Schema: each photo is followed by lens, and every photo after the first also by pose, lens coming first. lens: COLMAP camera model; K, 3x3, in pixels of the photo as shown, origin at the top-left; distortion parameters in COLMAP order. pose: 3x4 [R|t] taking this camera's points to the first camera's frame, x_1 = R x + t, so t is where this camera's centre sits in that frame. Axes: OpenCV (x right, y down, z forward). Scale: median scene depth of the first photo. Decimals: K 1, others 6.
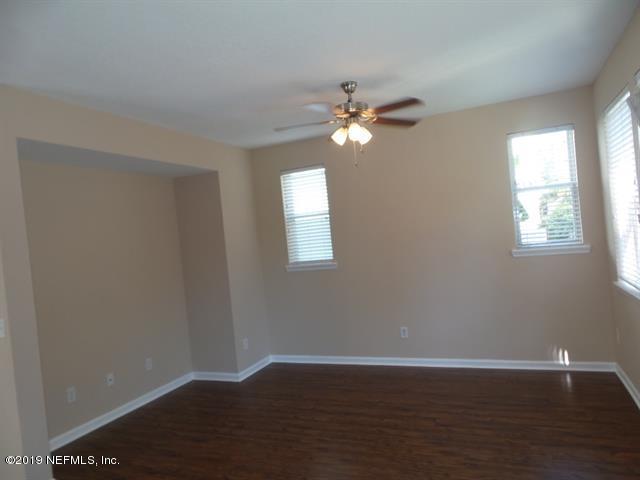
lens RADIAL K [[447.0, 0, 320.0], [0, 447.0, 240.0], [0, 0, 1]] dist [0.002192, 0.001086]
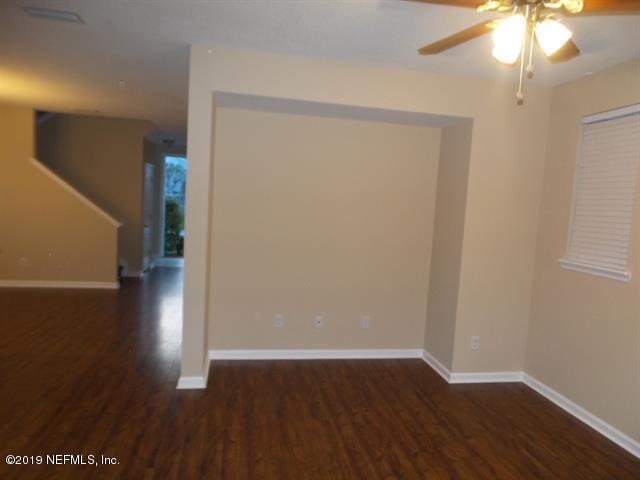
lens RADIAL K [[447.0, 0, 320.0], [0, 447.0, 240.0], [0, 0, 1]] dist [0.002192, 0.001086]
pose [[0.546640, 0.202453, -0.812526, 0.381869], [-0.116518, 0.979283, 0.165614, -0.057530], [0.829222, 0.004143, 0.558904, 0.442402]]
